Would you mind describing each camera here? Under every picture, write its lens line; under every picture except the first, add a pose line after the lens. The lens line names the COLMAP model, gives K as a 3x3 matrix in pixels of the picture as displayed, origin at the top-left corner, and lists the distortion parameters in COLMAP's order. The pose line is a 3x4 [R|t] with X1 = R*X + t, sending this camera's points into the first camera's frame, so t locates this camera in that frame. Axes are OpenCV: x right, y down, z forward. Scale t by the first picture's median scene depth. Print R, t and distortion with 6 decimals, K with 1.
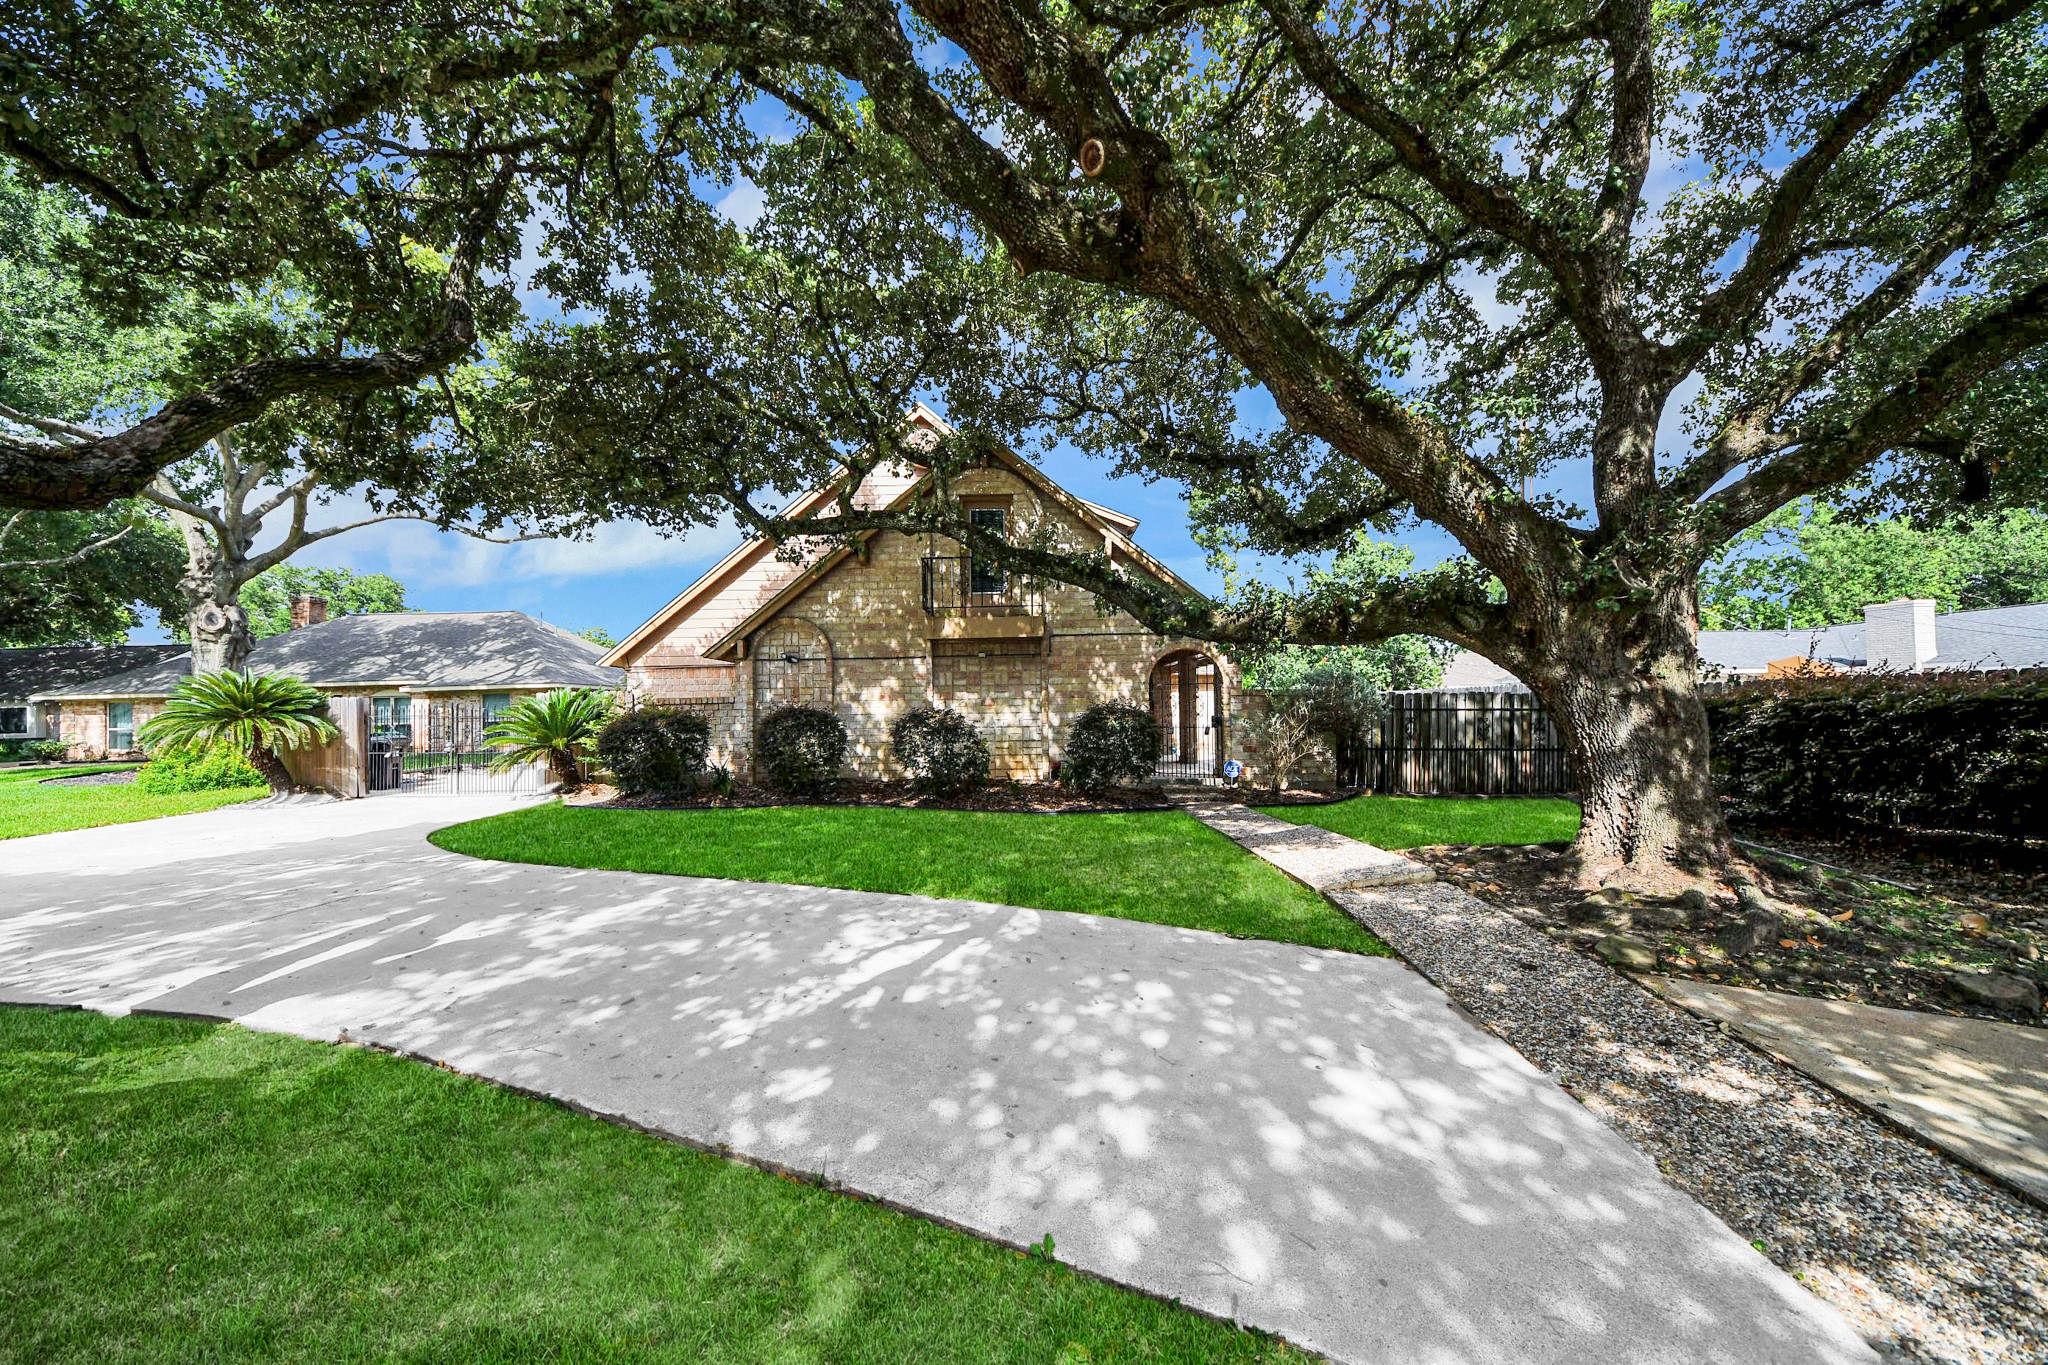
lens RADIAL K [[726.0, 0, 1039.3], [0, 726.0, 688.3], [0, 0, 1]] dist [-0.000906, -0.000102]
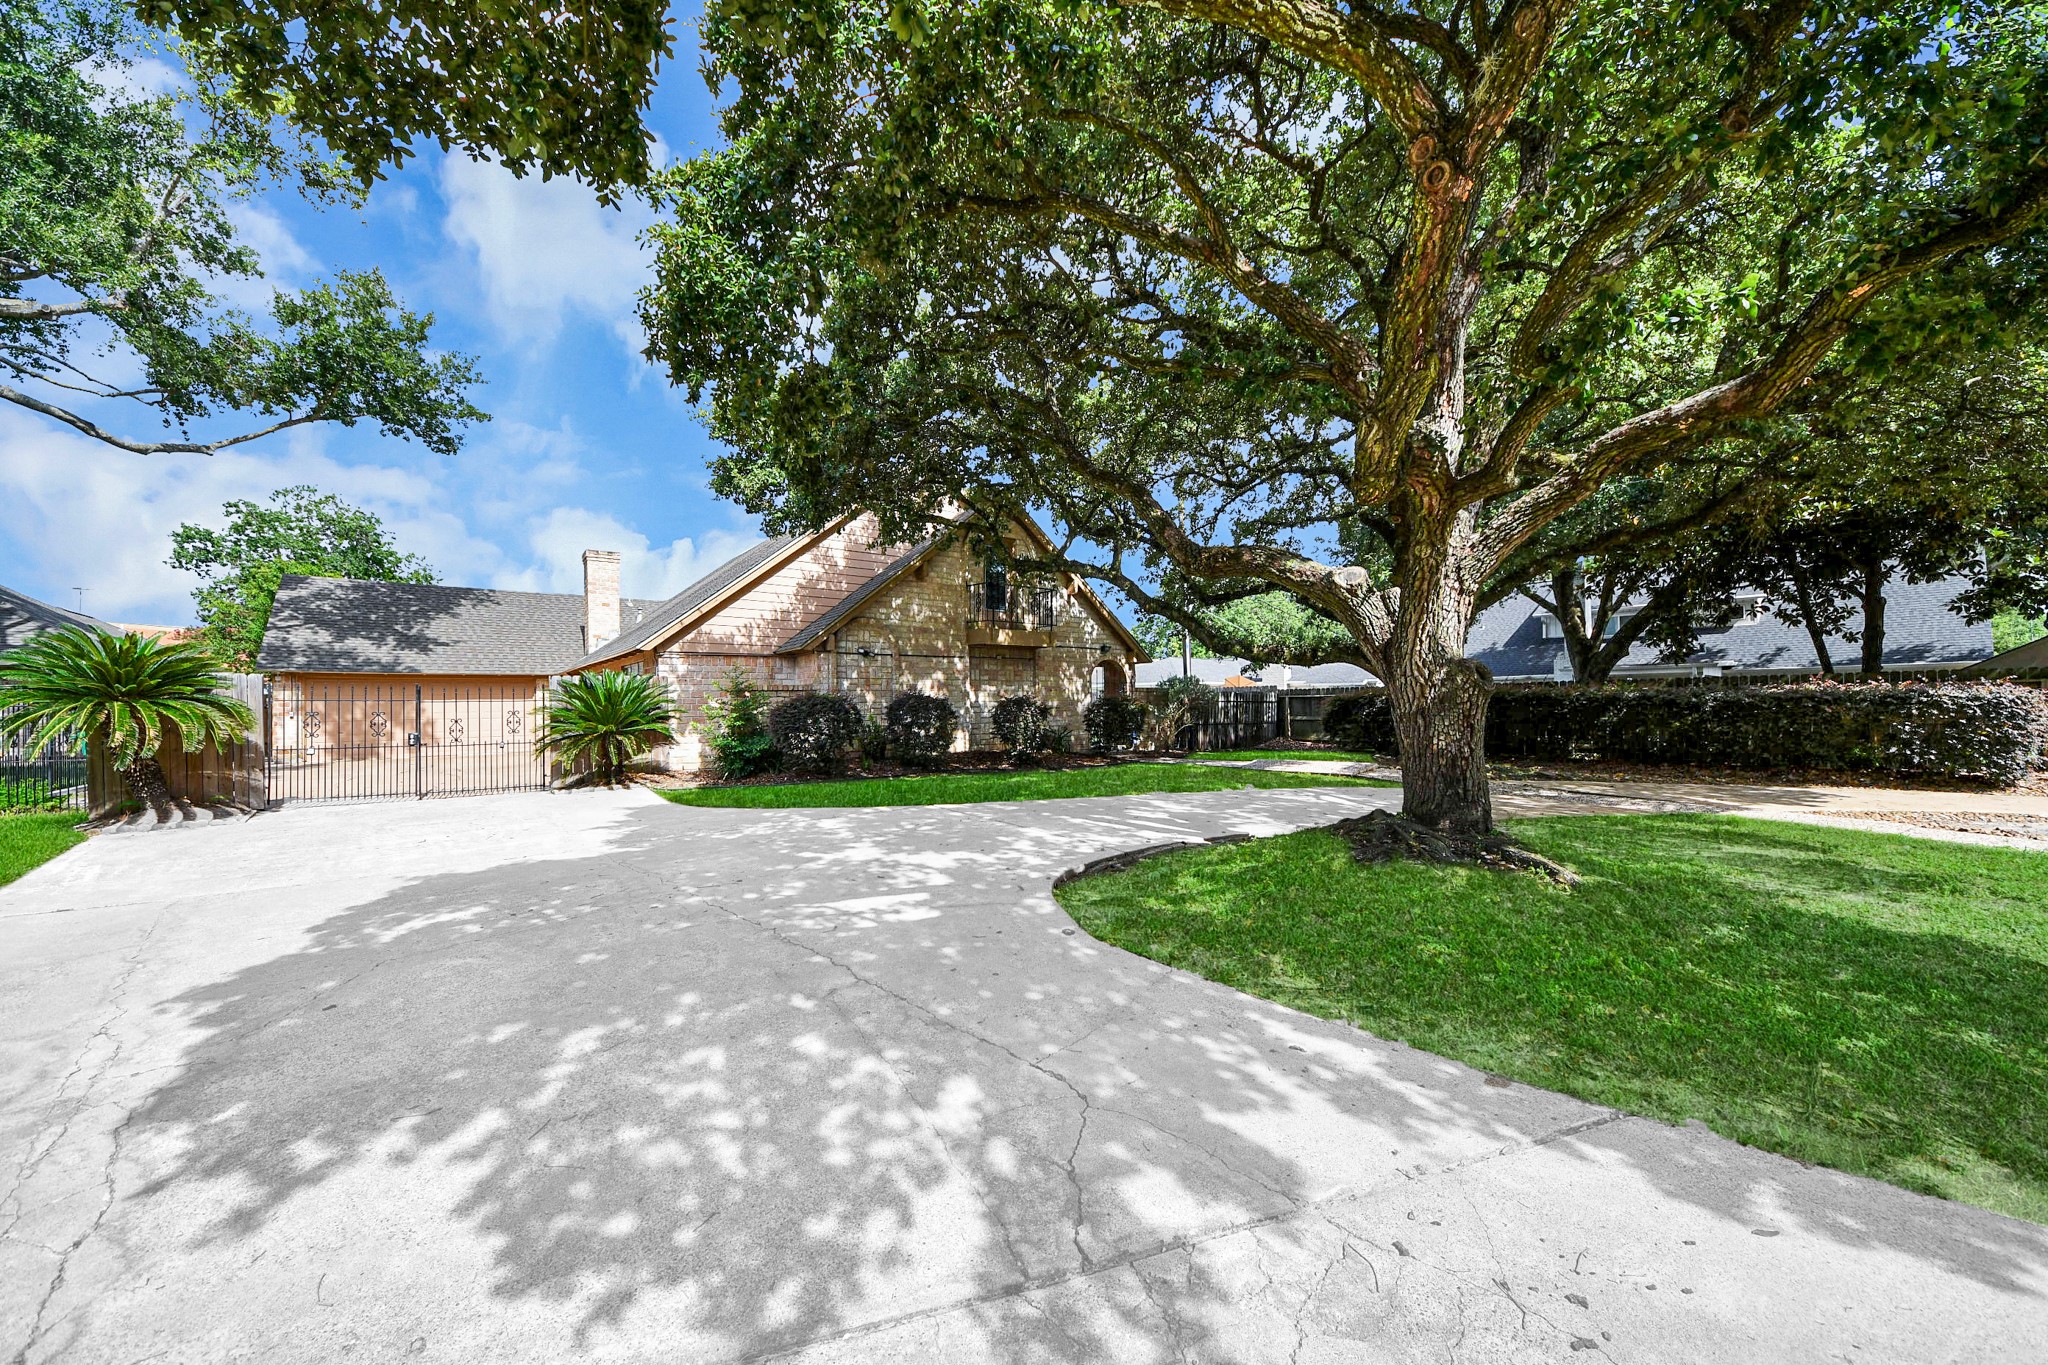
lens RADIAL K [[712.3, 0, 1036.7], [0, 712.3, 689.3], [0, 0, 1]] dist [0.011426, -0.012733]
pose [[0.778384, 0.016885, 0.627562, -0.836157], [-0.019887, 0.999800, -0.002234, 0.014030], [-0.627474, -0.010742, 0.778563, -0.055854]]
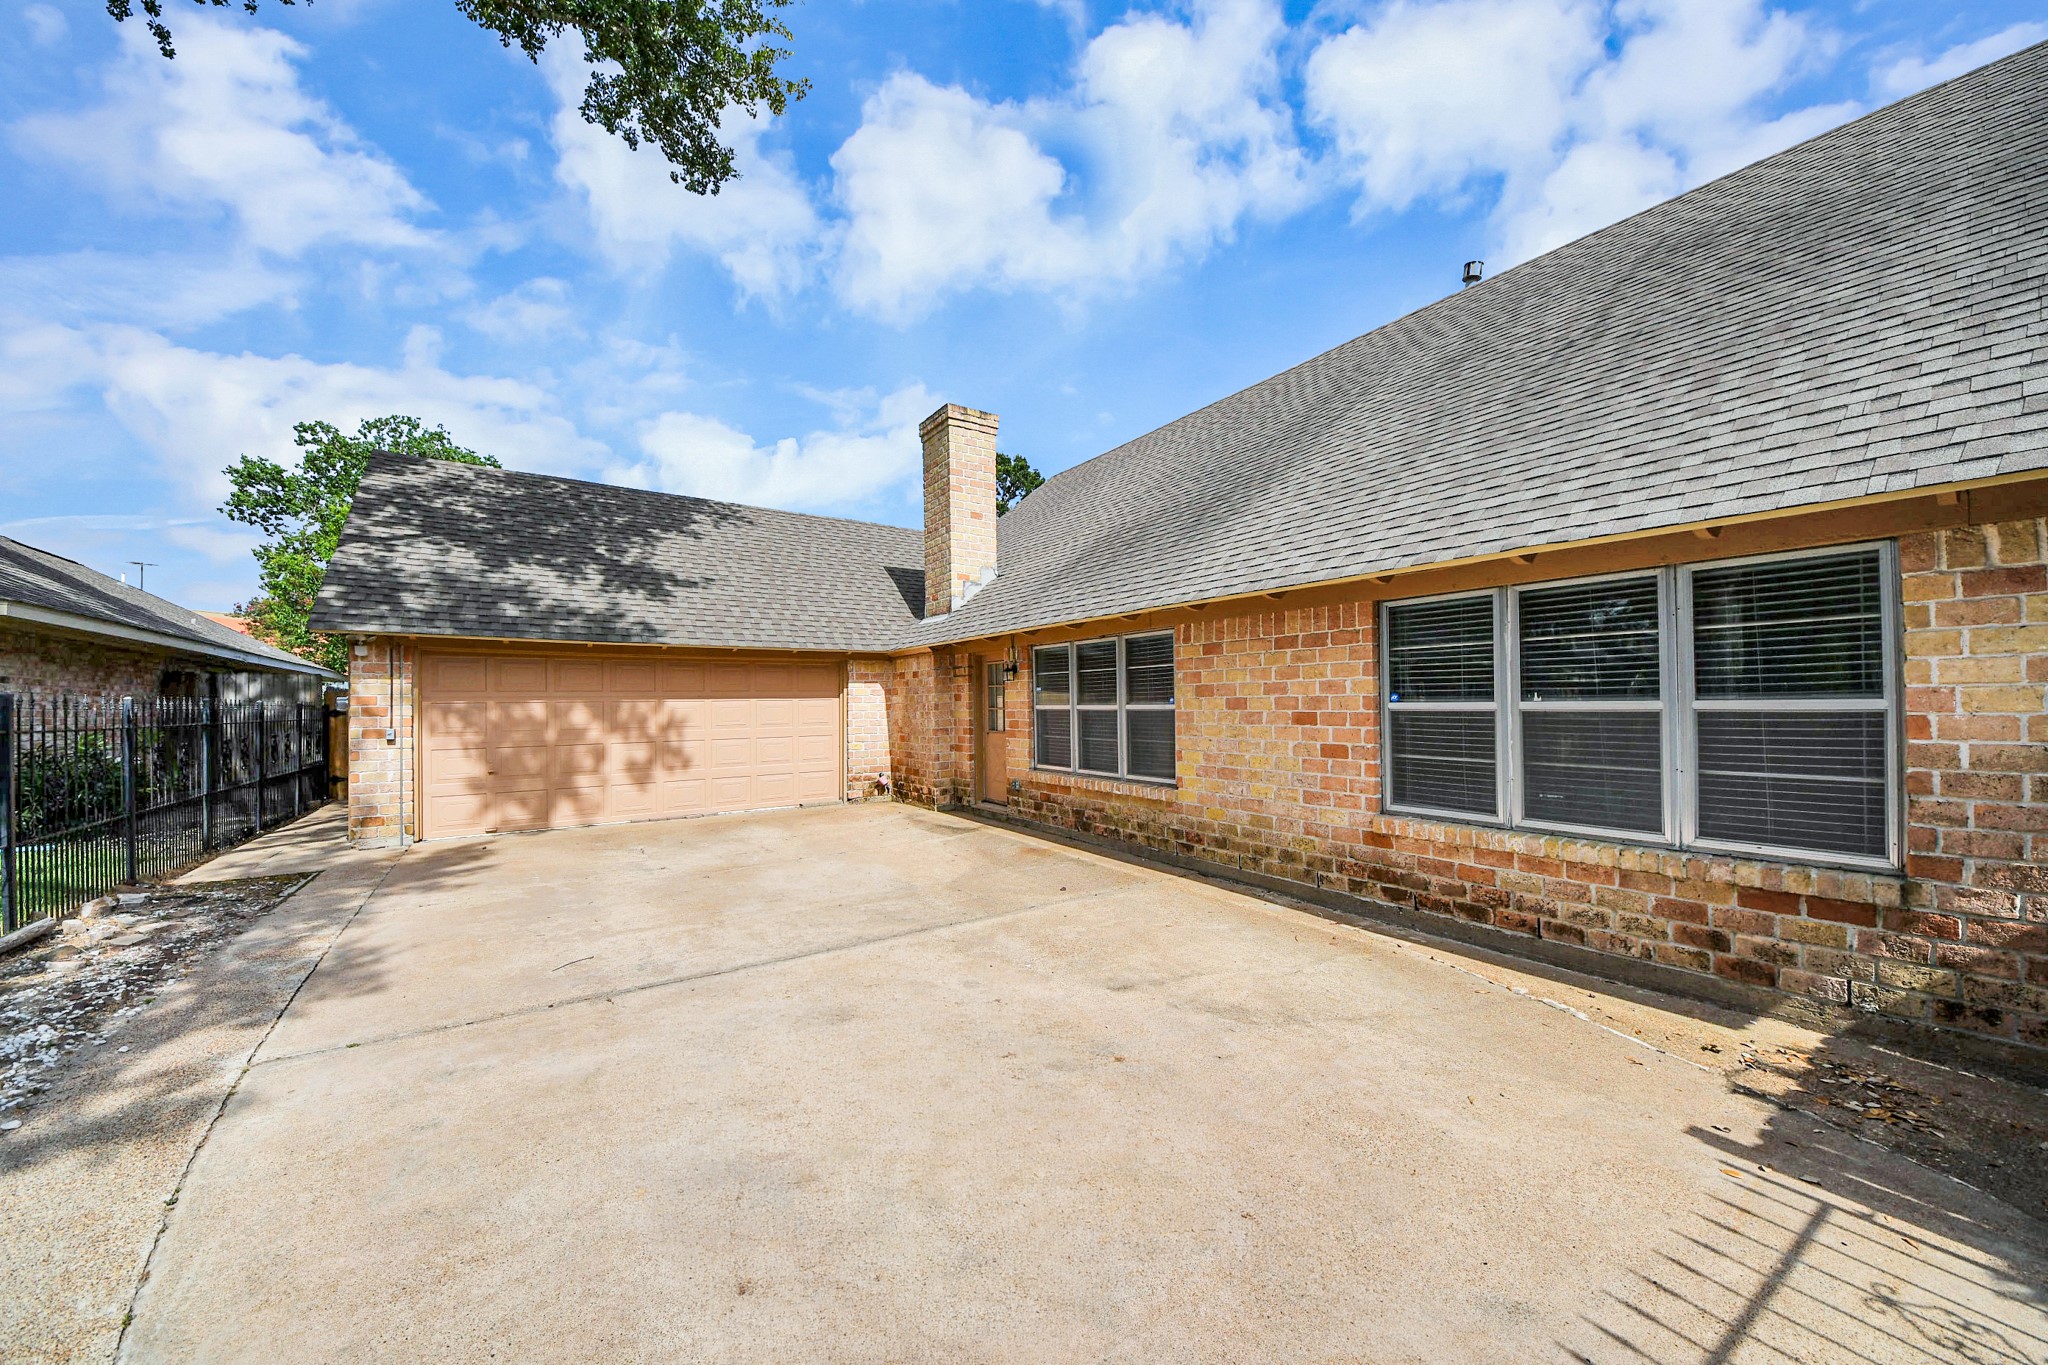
lens RADIAL K [[731.7, 0, 1033.7], [0, 731.7, 691.3], [0, 0, 1]] dist [0.019774, -0.013943]
pose [[0.827782, 0.020845, 0.560663, -1.003854], [-0.023320, 0.999724, -0.002739, 0.048059], [-0.560565, -0.010808, 0.828040, 1.124767]]
